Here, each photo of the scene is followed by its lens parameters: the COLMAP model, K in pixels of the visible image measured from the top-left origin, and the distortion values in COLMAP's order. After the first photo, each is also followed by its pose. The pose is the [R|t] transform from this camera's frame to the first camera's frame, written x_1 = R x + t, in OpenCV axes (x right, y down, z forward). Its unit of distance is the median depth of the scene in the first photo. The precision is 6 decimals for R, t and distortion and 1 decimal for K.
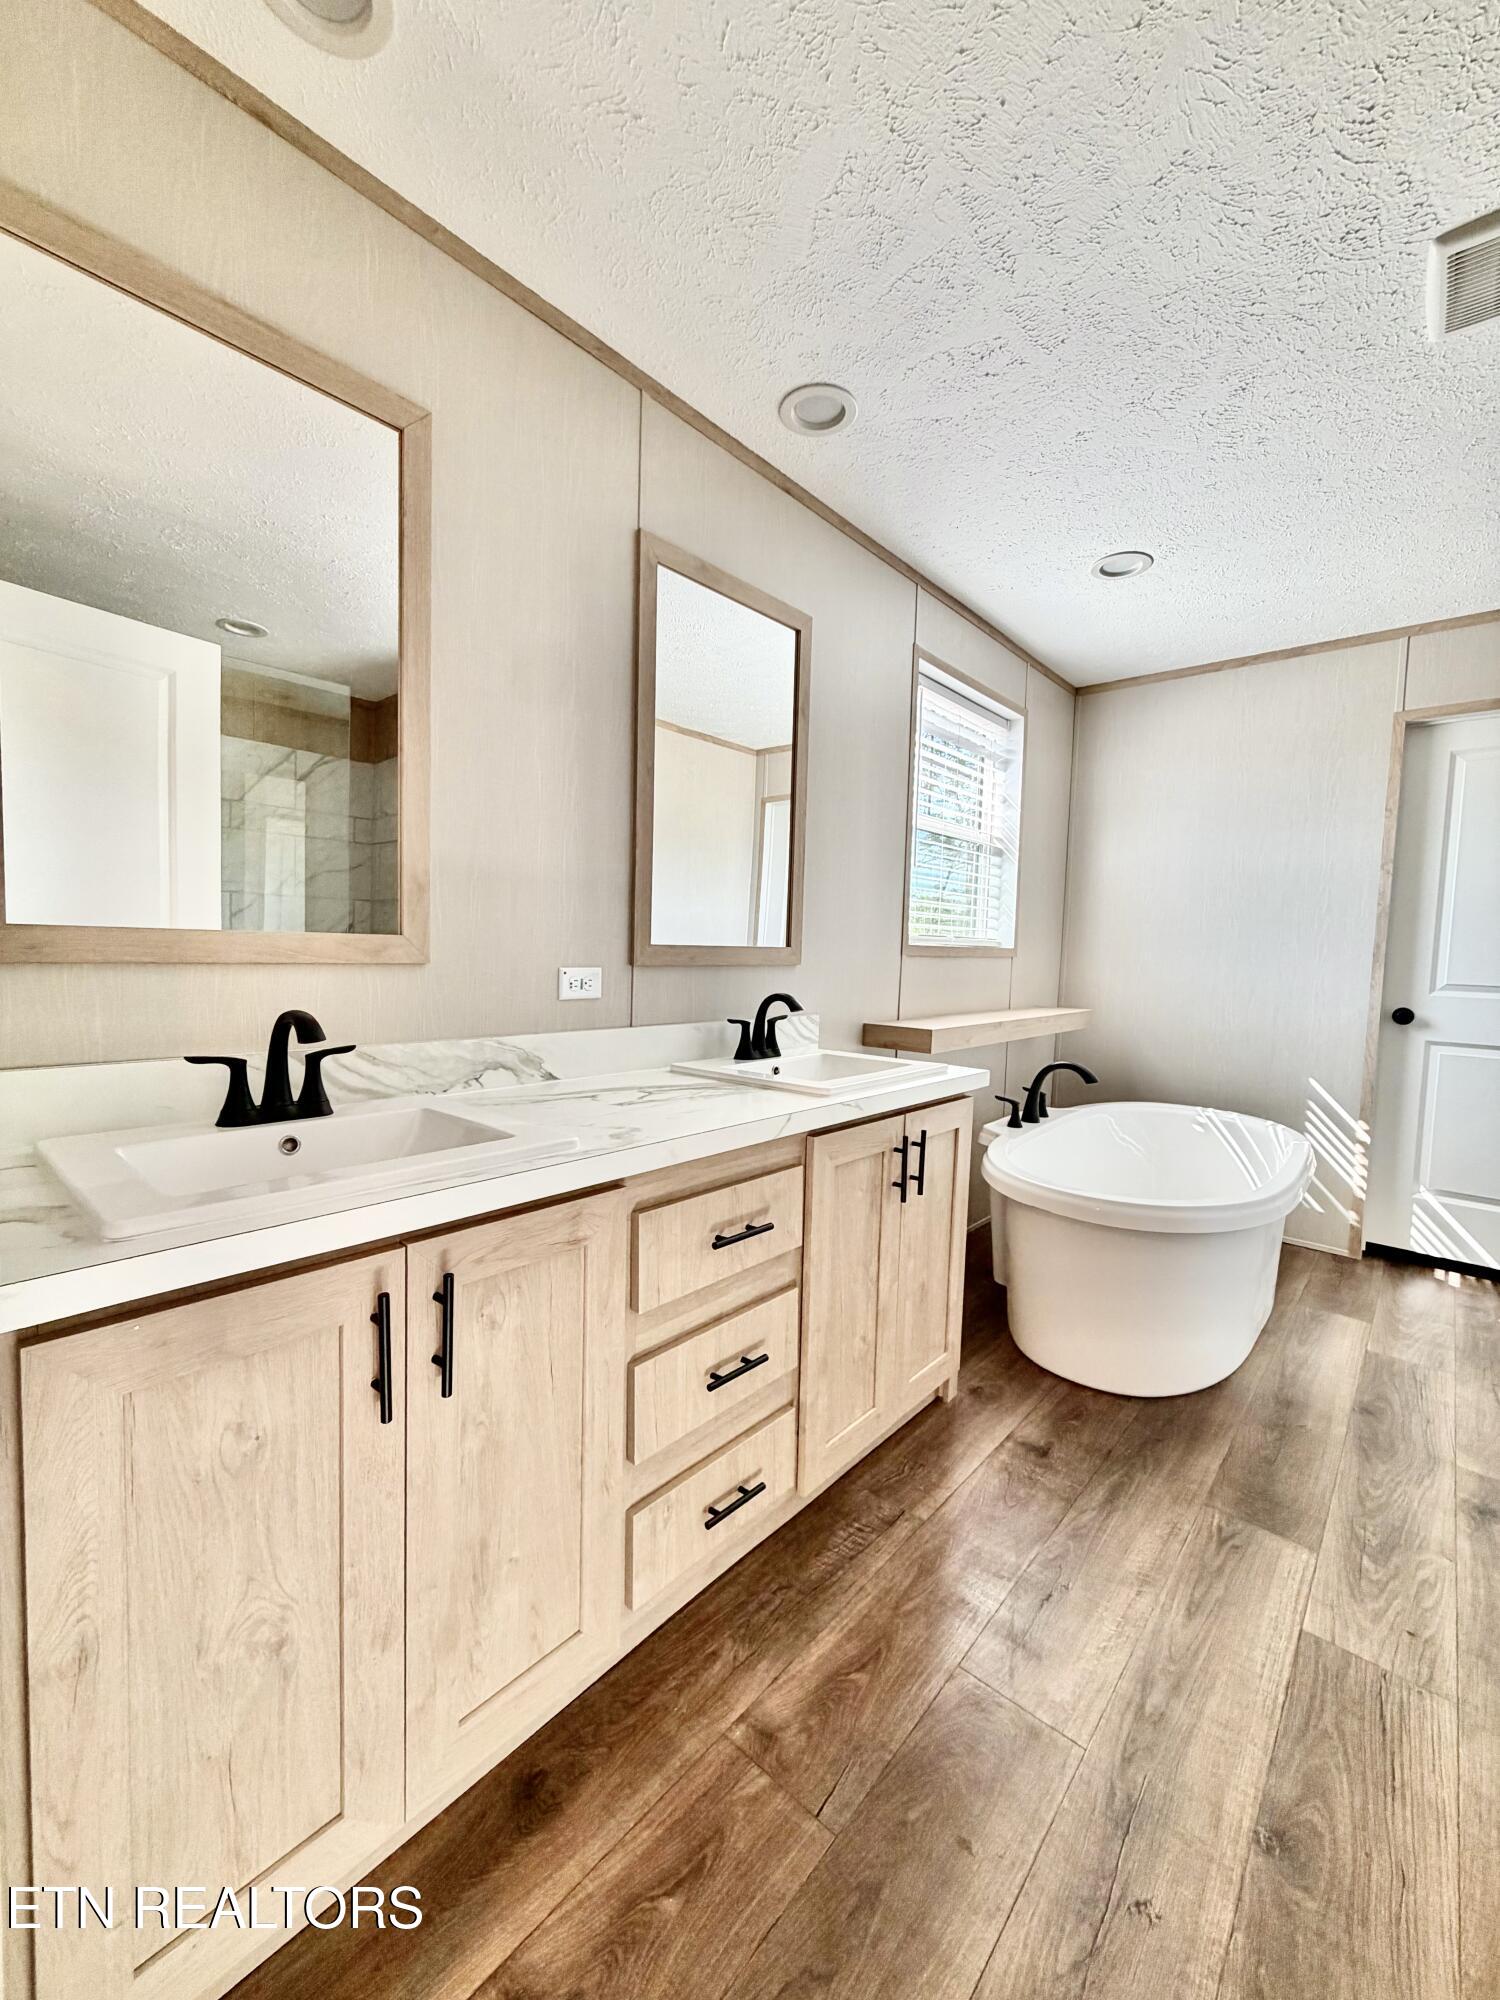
lens RADIAL K [[796.1, 0, 746.2], [0, 796.1, 1012.5], [0, 0, 1]] dist [-0.000579, 0.000705]
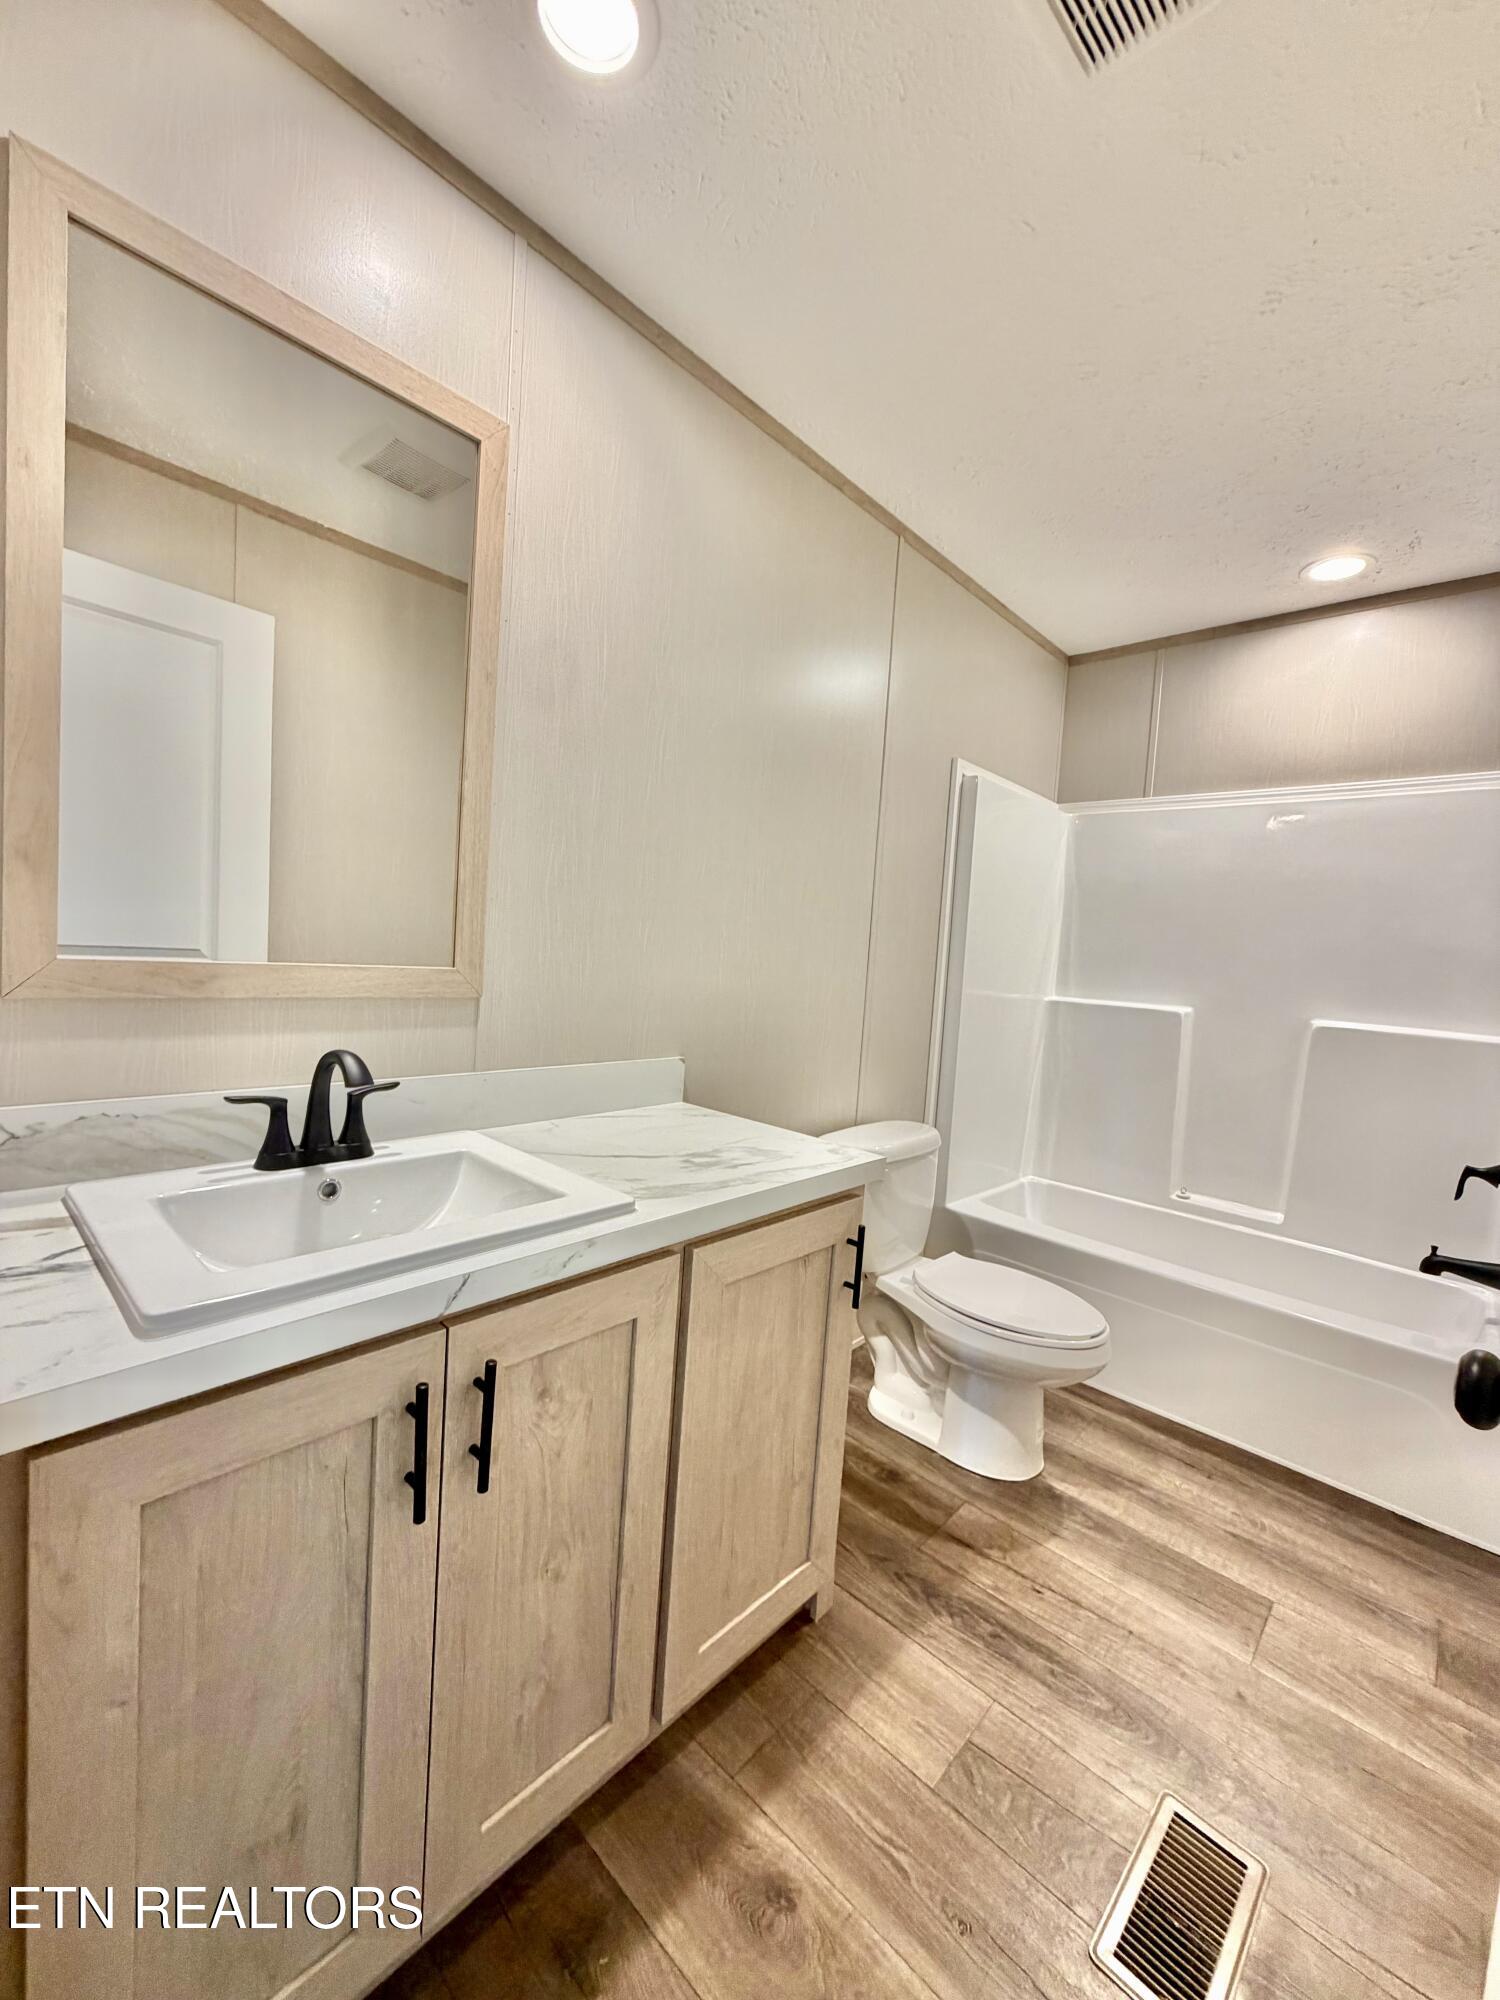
lens RADIAL K [[796.1, 0, 761.4], [0, 796.1, 993.5], [0, 0, 1]] dist [-0.000579, 0.000705]
pose [[-0.016158, 0.035693, -0.999232, 1.886083], [-0.131626, 0.990589, 0.037512, -0.044013], [0.991168, 0.132131, -0.011308, 0.170927]]
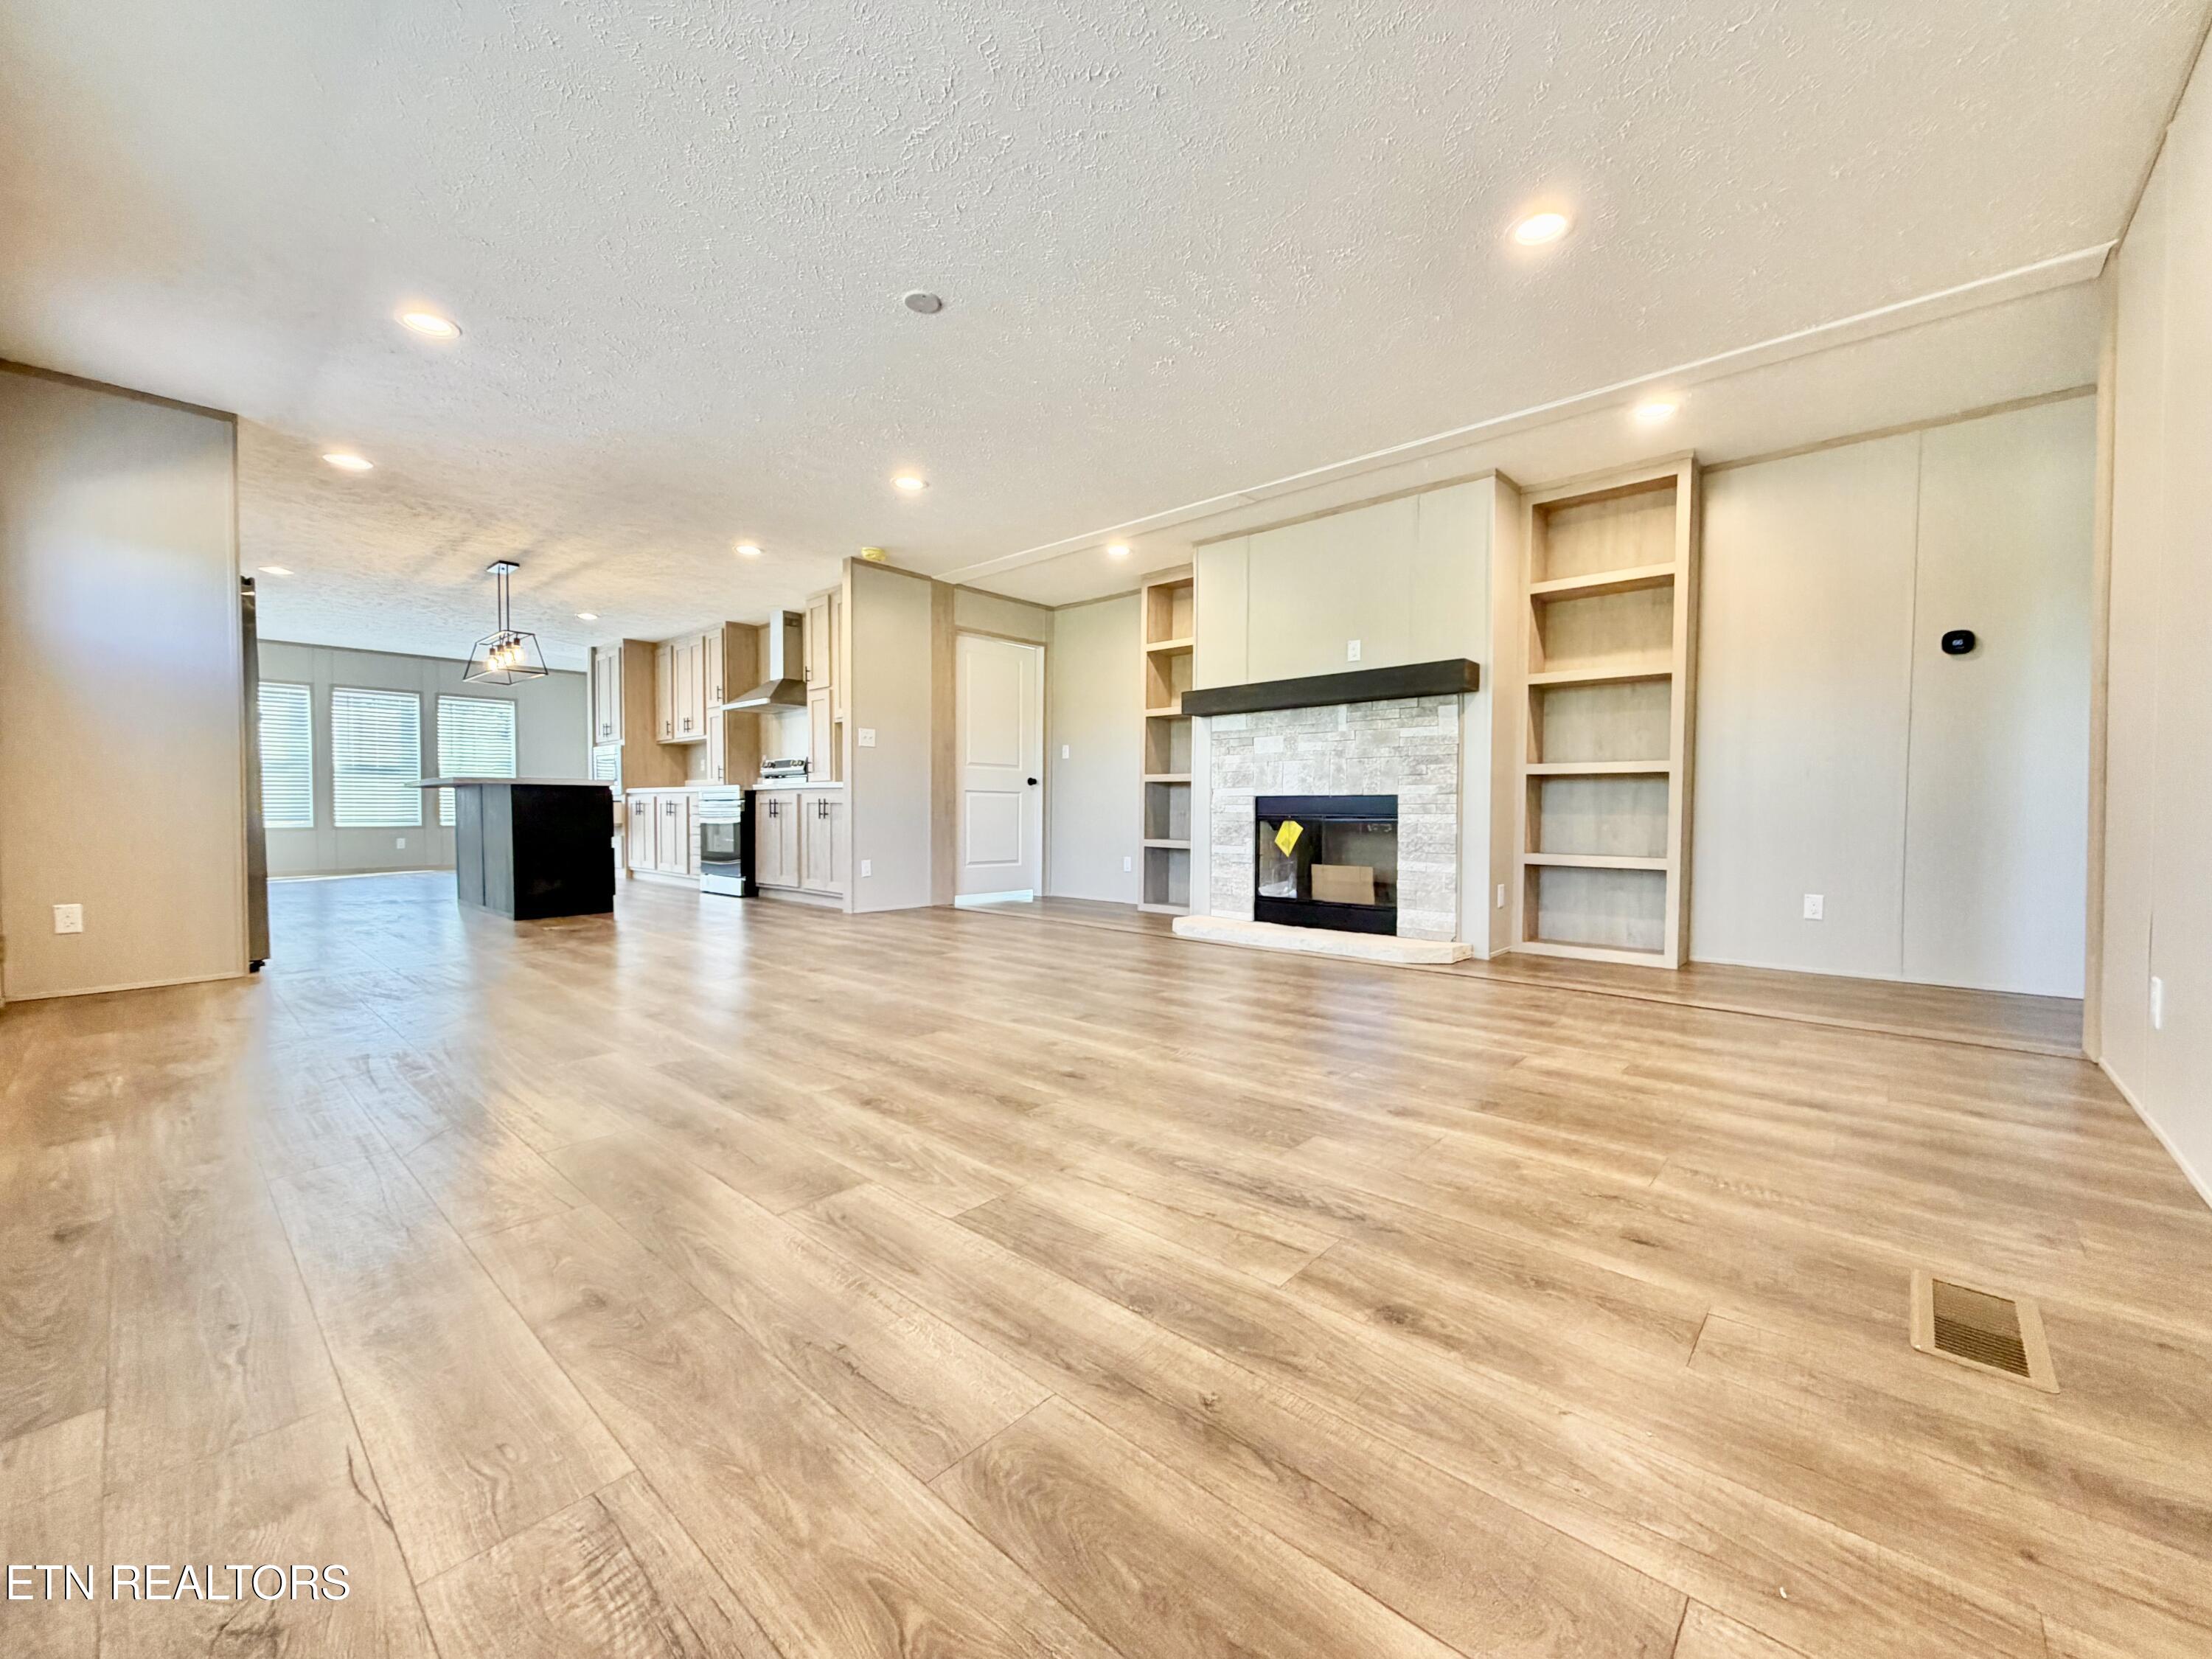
lens RADIAL K [[880.4, 0, 1114.0], [0, 880.4, 827.9], [0, 0, 1]] dist [-0.000579, 0.000705]
pose [[0.007645, -0.057644, 0.998308, -0.439325], [0.068111, 0.996049, 0.056992, 0.218374], [-0.997648, 0.067560, 0.011541, 0.761255]]
